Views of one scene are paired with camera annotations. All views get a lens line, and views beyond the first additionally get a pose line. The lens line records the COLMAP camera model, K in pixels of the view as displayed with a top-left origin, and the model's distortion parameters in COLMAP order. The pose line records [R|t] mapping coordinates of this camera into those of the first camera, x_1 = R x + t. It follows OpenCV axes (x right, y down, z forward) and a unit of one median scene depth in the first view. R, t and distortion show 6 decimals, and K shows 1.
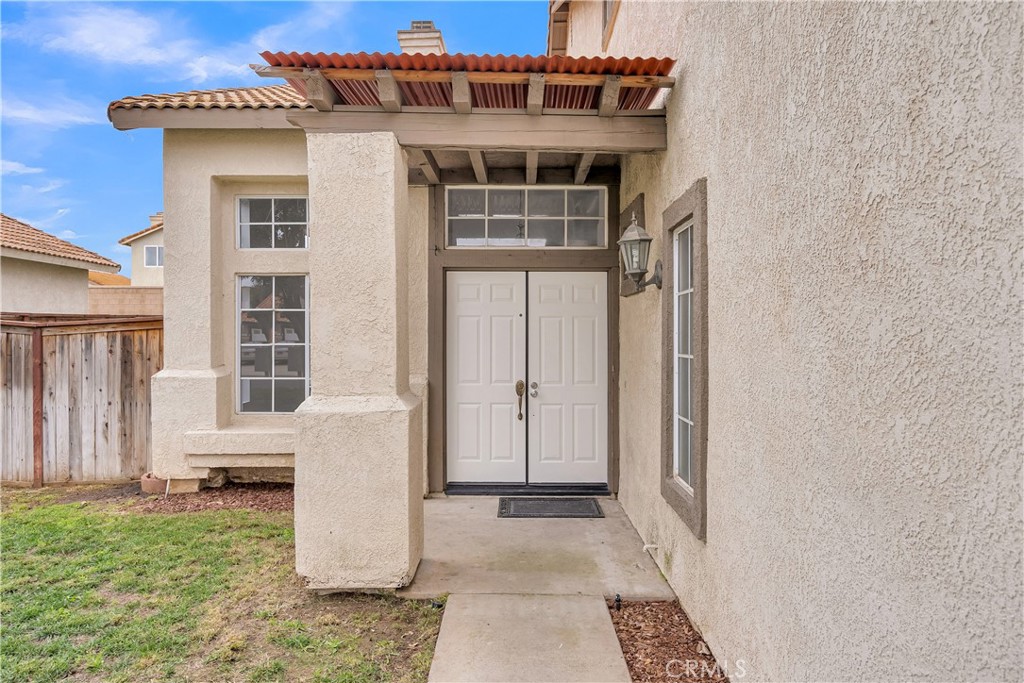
lens RADIAL K [[649.6, 0, 514.2], [0, 649.6, 340.9], [0, 0, 1]] dist [-0.001547, -0.001360]
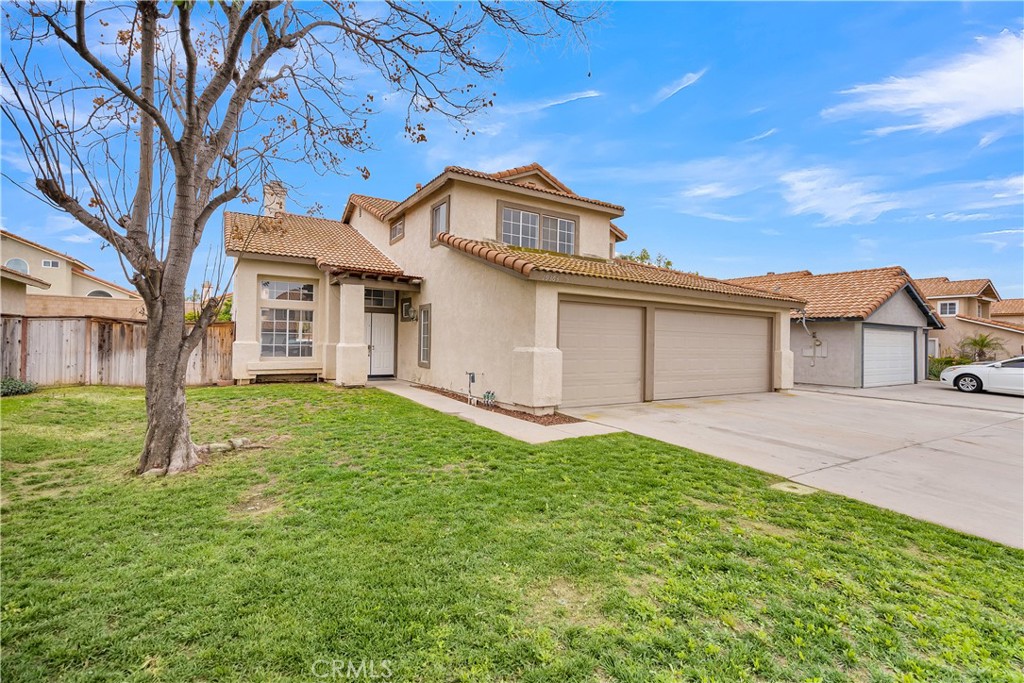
lens RADIAL K [[473.2, 0, 519.5], [0, 473.2, 339.7], [0, 0, 1]] dist [-0.003370, -0.000319]
pose [[0.836867, 0.013858, 0.547231, -0.631559], [-0.008956, 0.999892, -0.011625, 0.052405], [-0.547333, 0.004827, 0.836901, -1.380256]]
